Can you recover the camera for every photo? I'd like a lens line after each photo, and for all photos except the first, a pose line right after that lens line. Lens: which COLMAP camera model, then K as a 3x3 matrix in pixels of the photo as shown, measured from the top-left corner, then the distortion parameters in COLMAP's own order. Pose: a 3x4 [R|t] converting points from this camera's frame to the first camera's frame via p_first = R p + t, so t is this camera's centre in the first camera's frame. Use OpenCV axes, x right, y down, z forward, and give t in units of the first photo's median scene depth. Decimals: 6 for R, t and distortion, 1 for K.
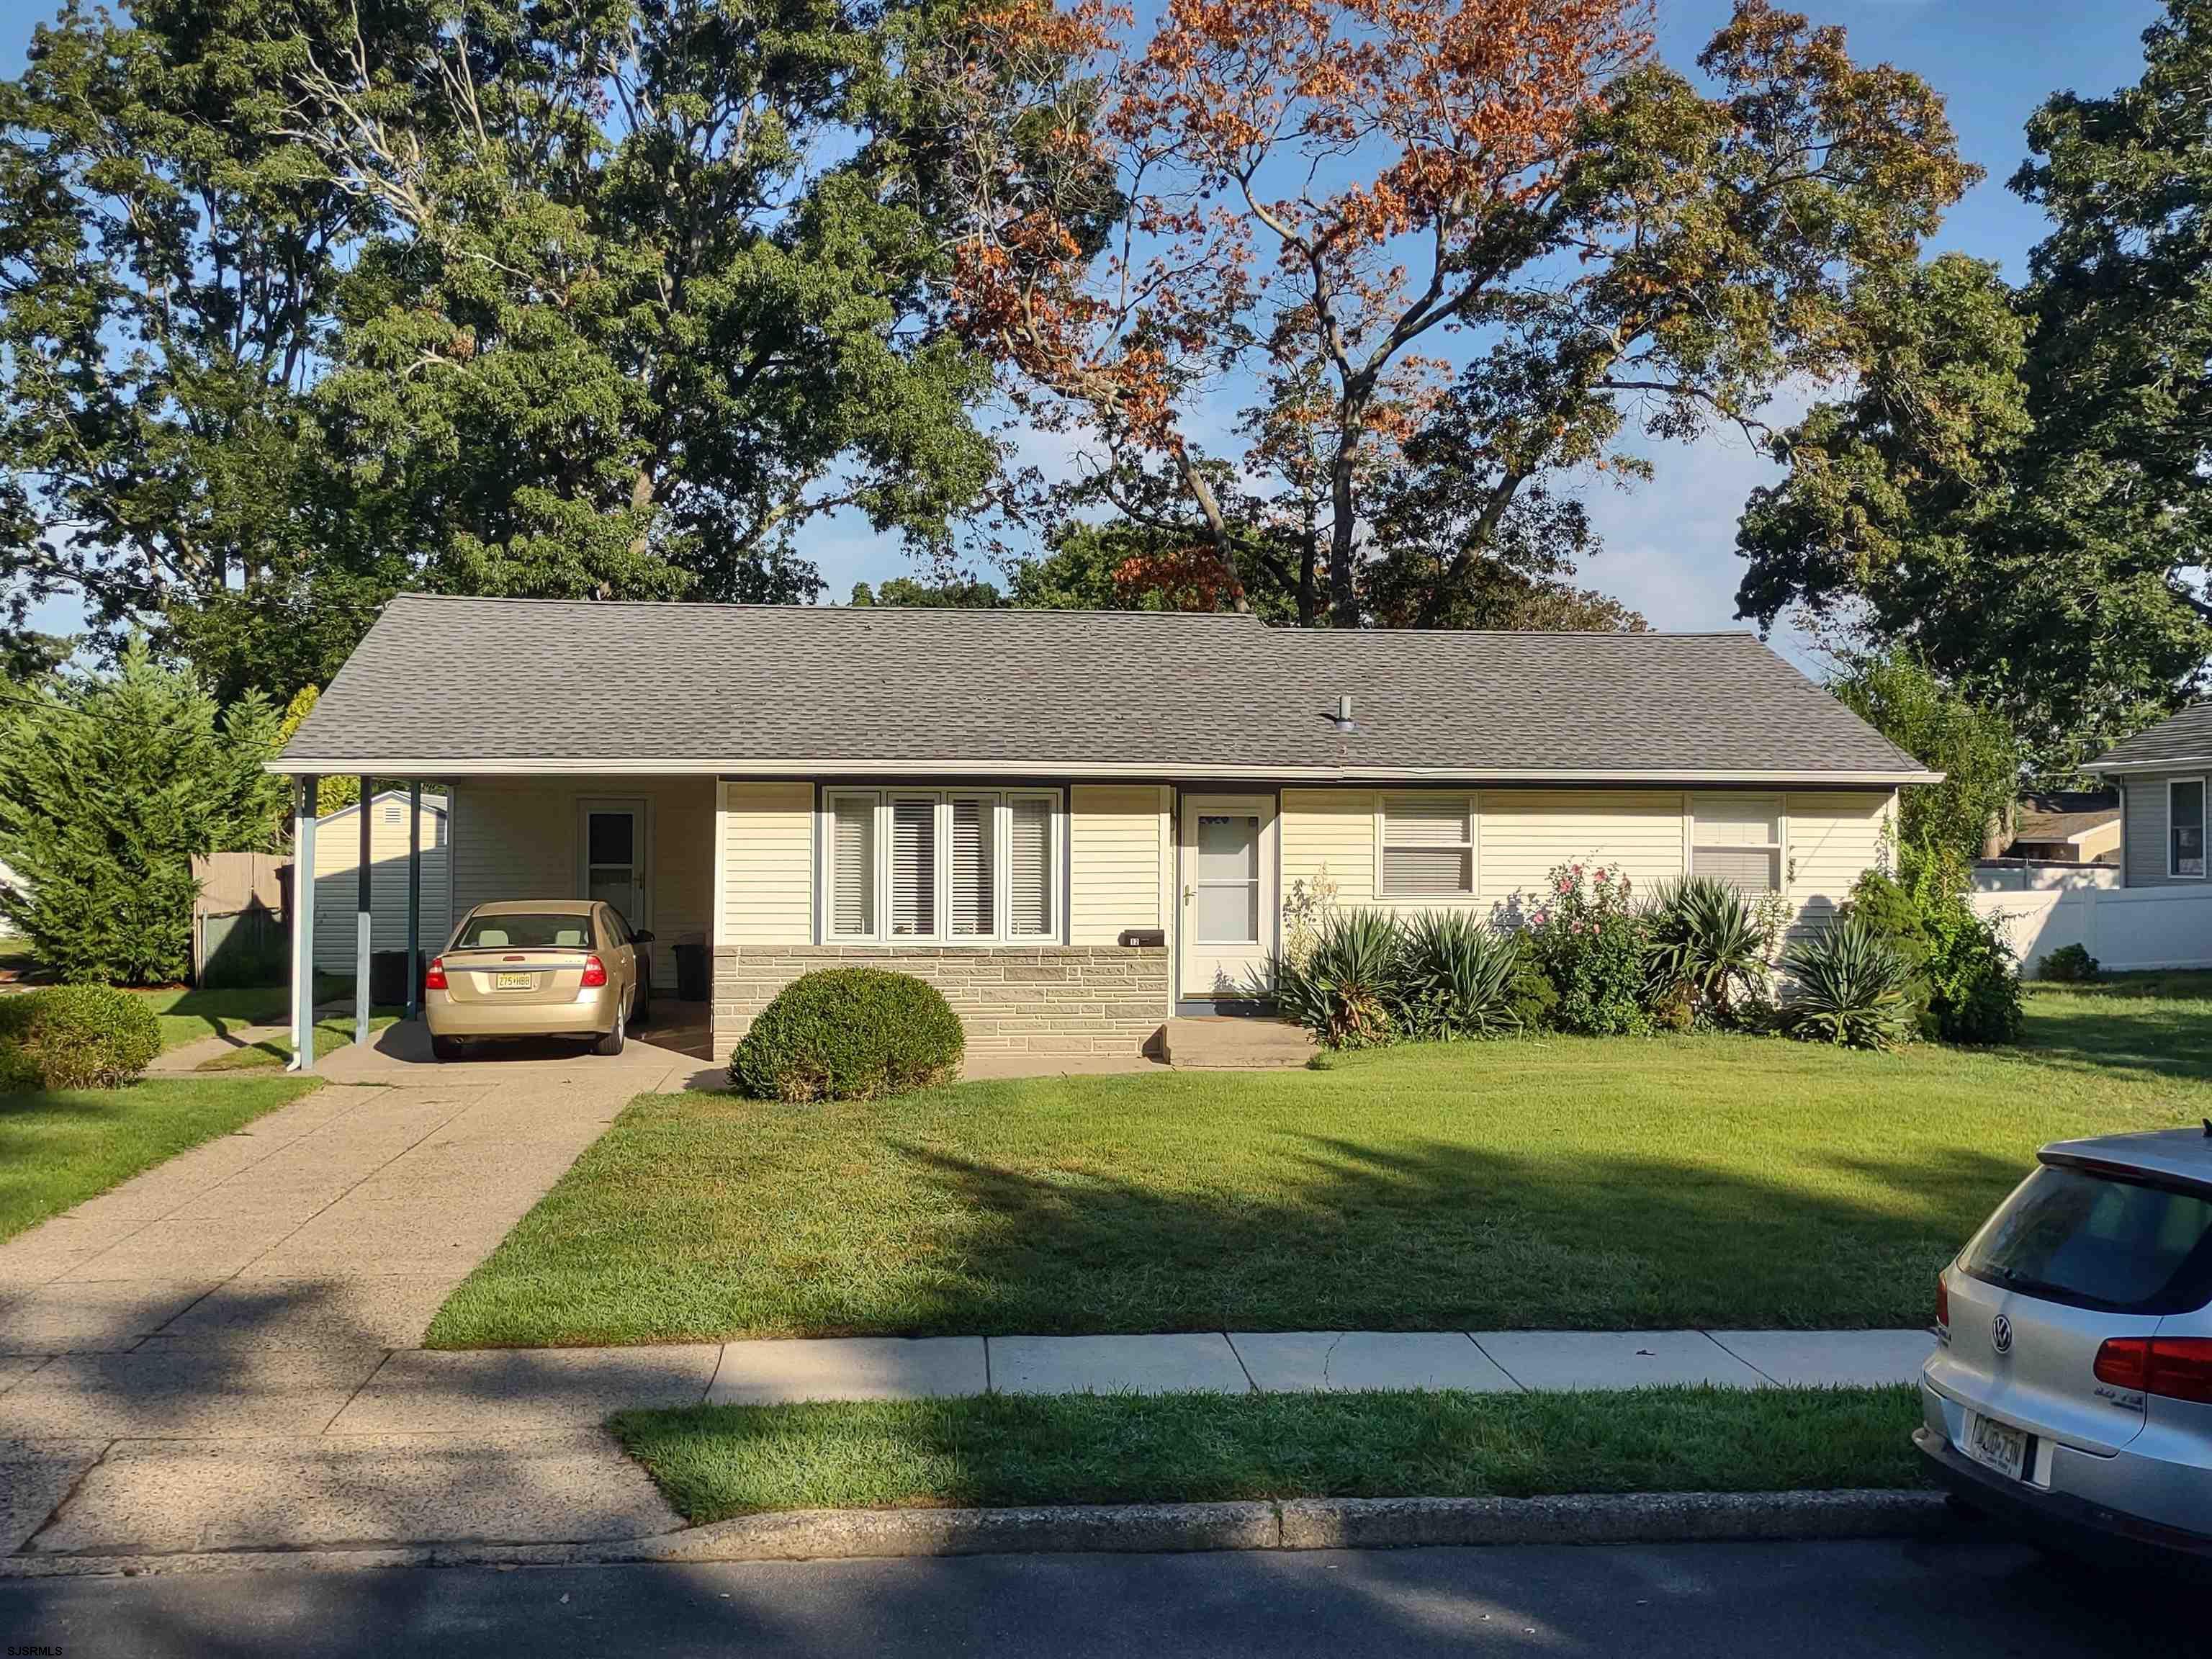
lens RADIAL K [[2005.6, 0, 1106.0], [0, 2005.6, 829.5], [0, 0, 1]] dist [0.092113, -0.139758]
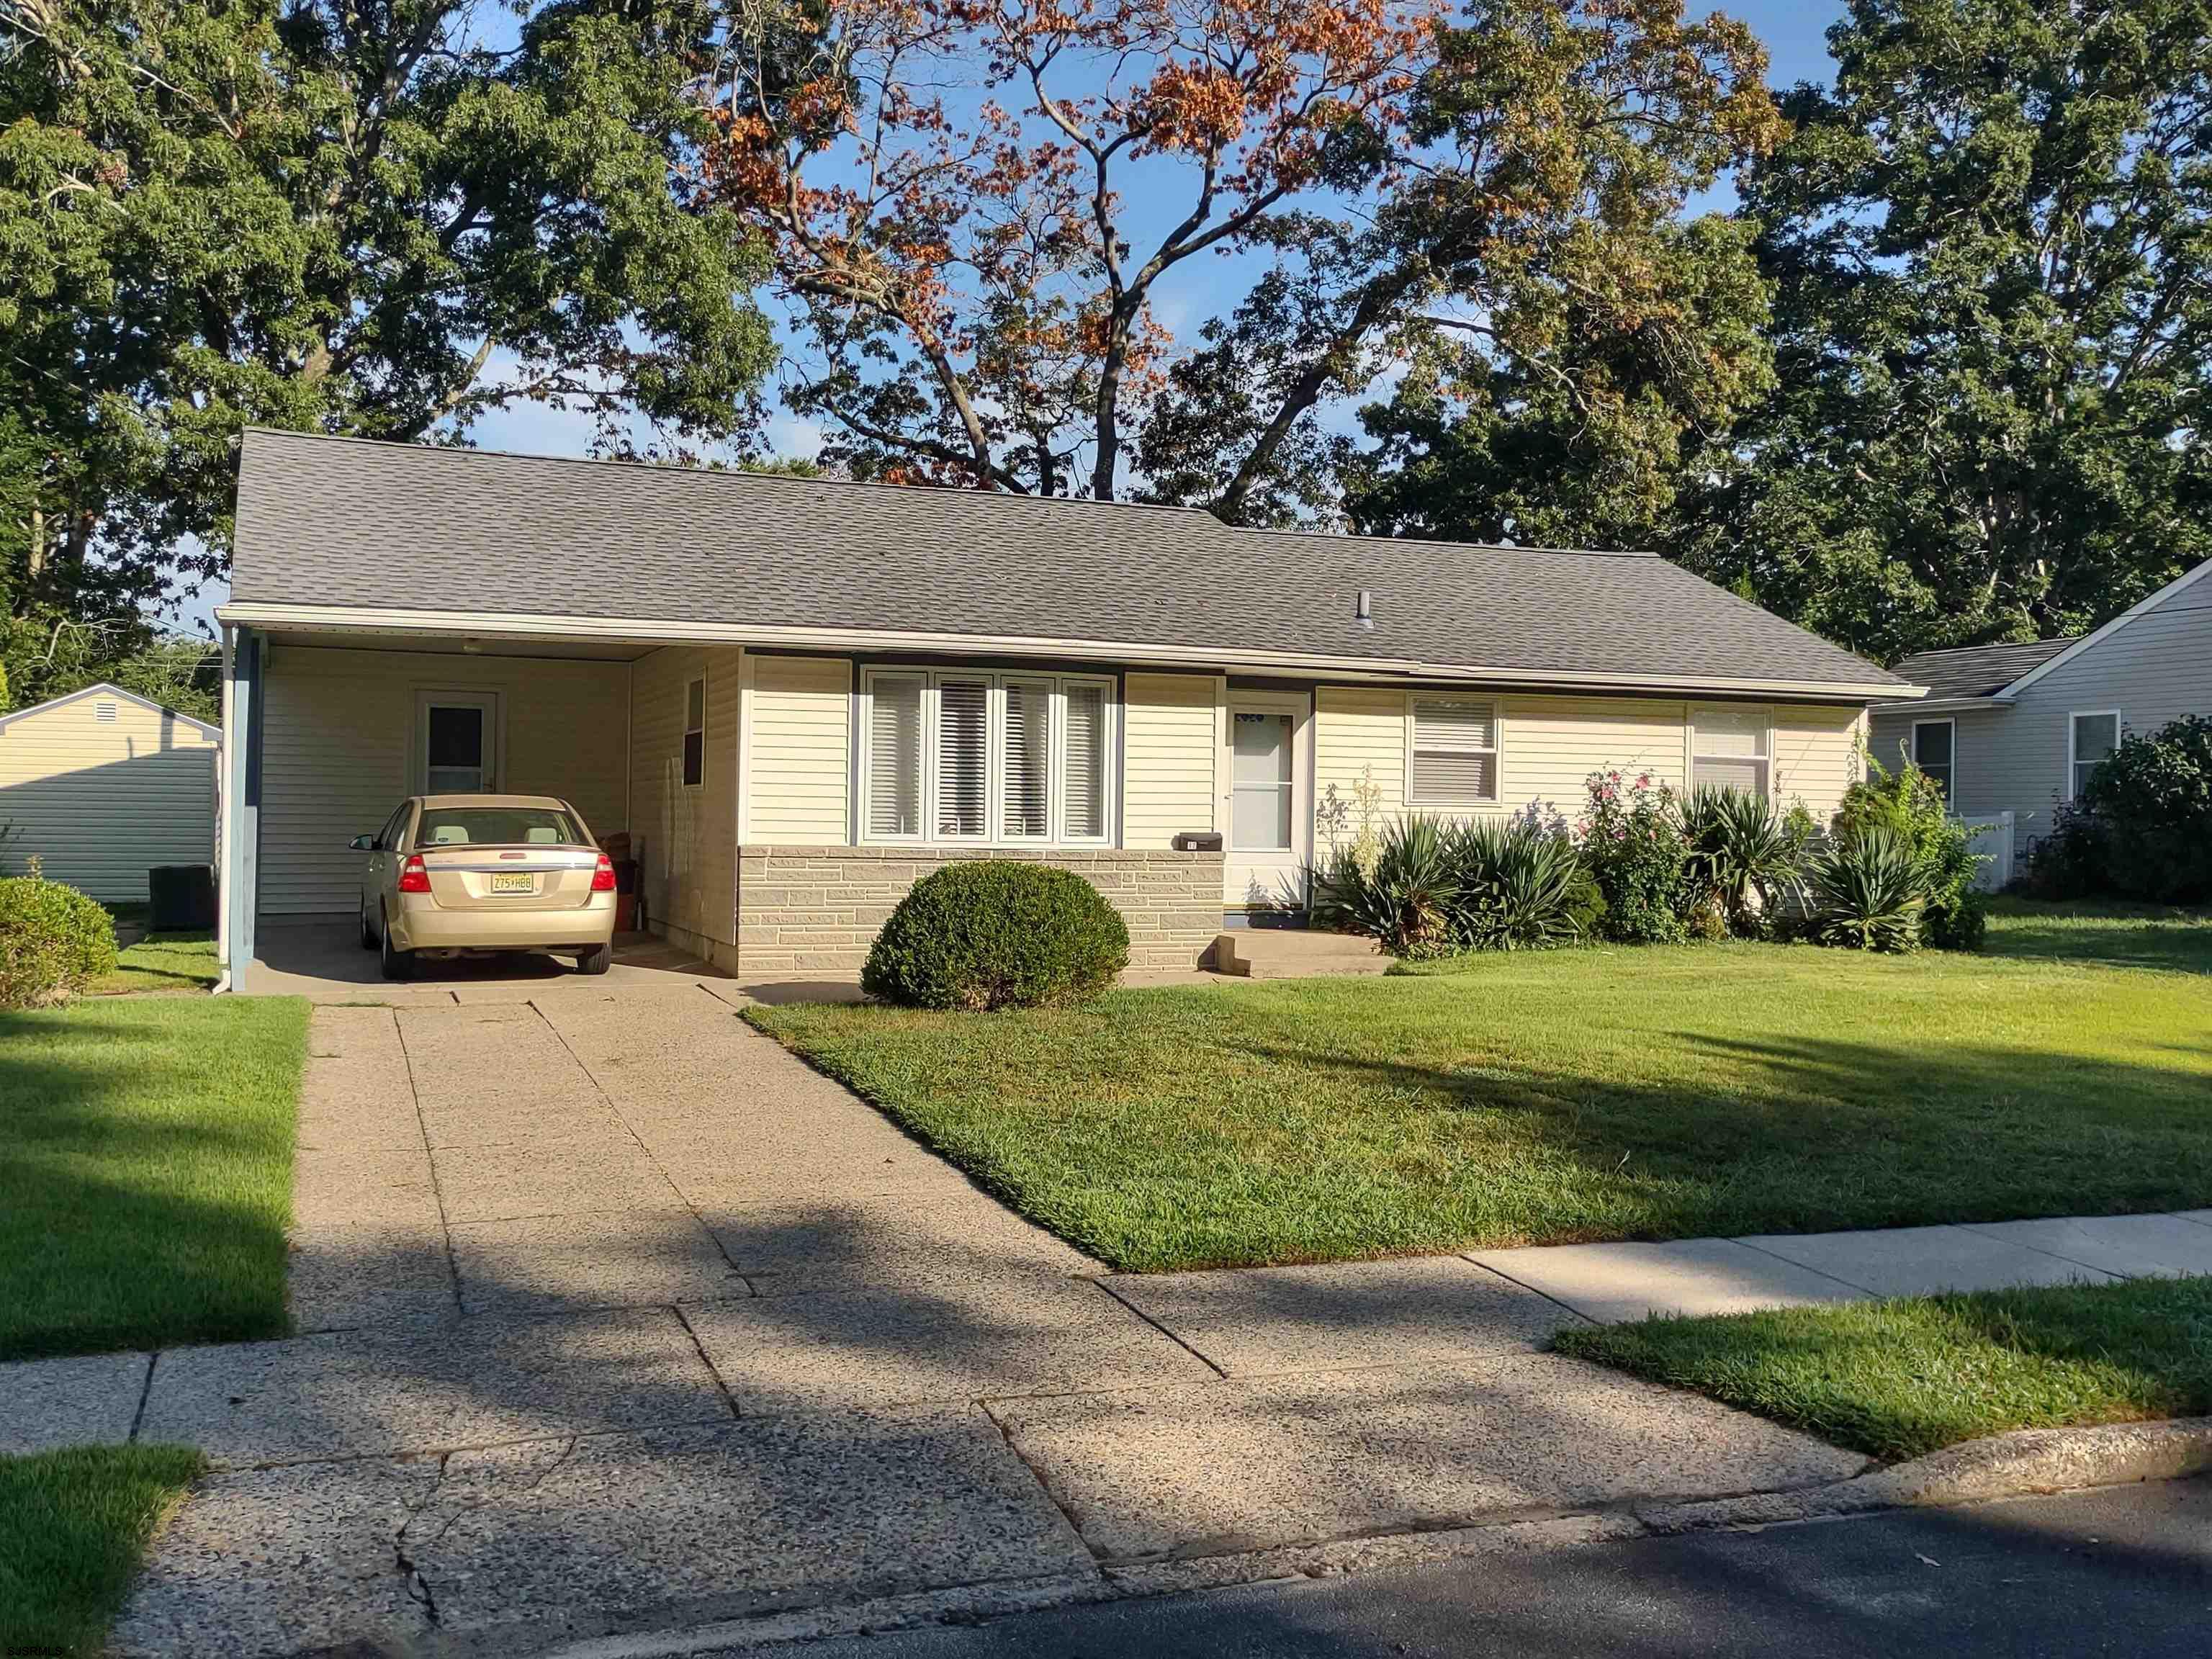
lens RADIAL K [[2005.6, 0, 1106.0], [0, 2005.6, 829.5], [0, 0, 1]] dist [0.092113, -0.139758]
pose [[0.965811, 0.009286, 0.259080, -0.260109], [-0.013615, 0.999796, 0.014919, 0.035343], [-0.258889, -0.017937, 0.965741, 0.123816]]
